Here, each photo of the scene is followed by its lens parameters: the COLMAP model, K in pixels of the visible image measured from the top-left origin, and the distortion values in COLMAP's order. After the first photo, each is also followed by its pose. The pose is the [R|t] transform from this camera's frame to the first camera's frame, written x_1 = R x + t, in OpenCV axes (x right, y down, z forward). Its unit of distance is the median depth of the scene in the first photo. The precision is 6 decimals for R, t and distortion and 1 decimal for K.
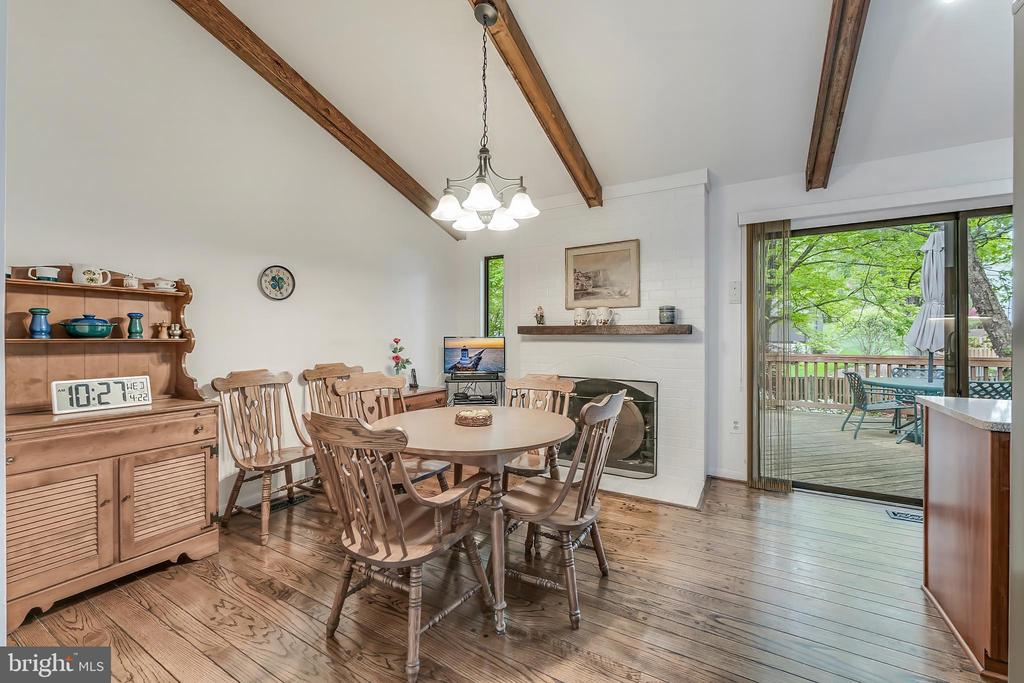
lens RADIAL K [[412.3, 0, 513.0], [0, 412.3, 338.8], [0, 0, 1]] dist [-0.000417, -0.000845]
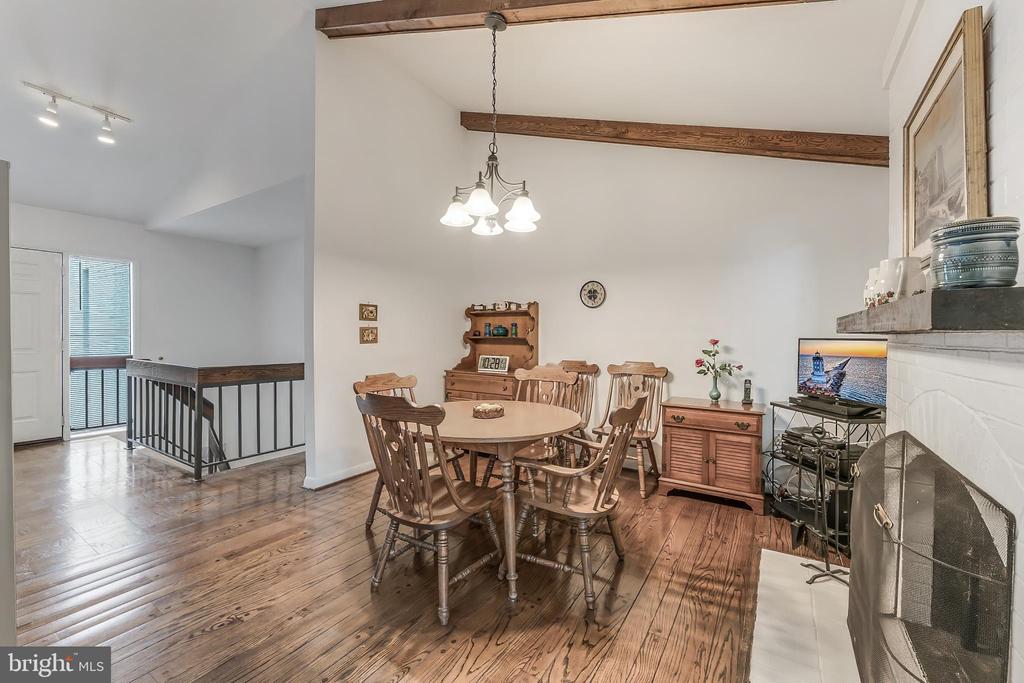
lens RADIAL K [[412.3, 0, 517.9], [0, 412.3, 340.5], [0, 0, 1]] dist [-0.000417, -0.000845]
pose [[-0.043521, 0.013100, -0.998967, 0.604398], [-0.007682, 0.999880, 0.013447, -0.006052], [0.999023, 0.008259, -0.043416, 0.685982]]
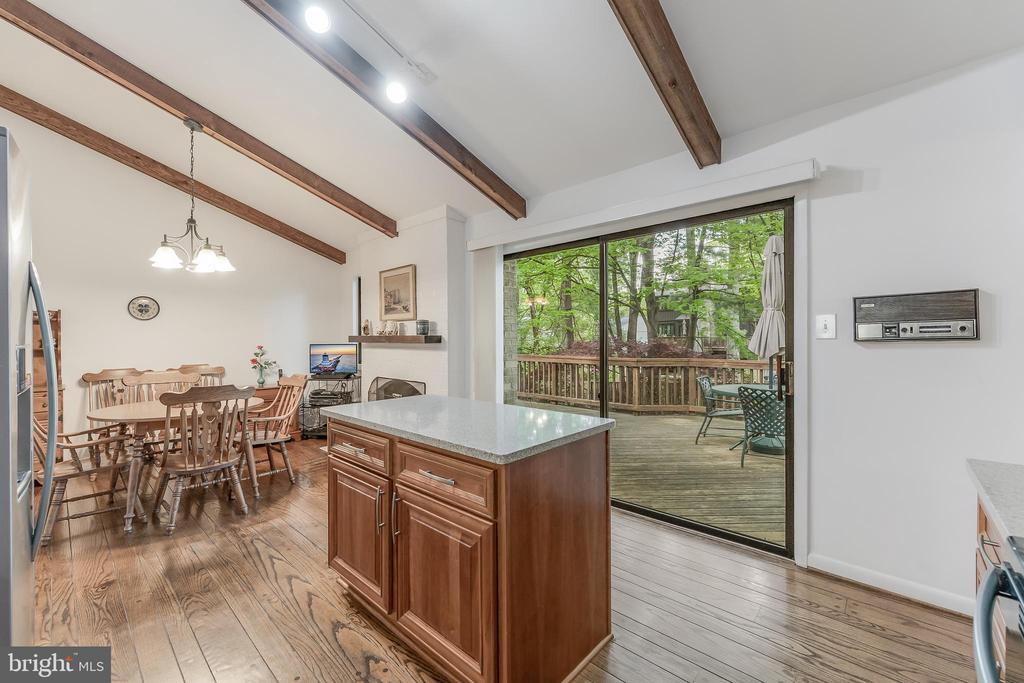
lens RADIAL K [[412.3, 0, 513.2], [0, 412.3, 339.2], [0, 0, 1]] dist [-0.000417, -0.000845]
pose [[0.978108, -0.002512, -0.208085, 0.833548], [0.001821, 0.999992, -0.003511, -0.016290], [0.208092, 0.003055, 0.978105, -0.122575]]
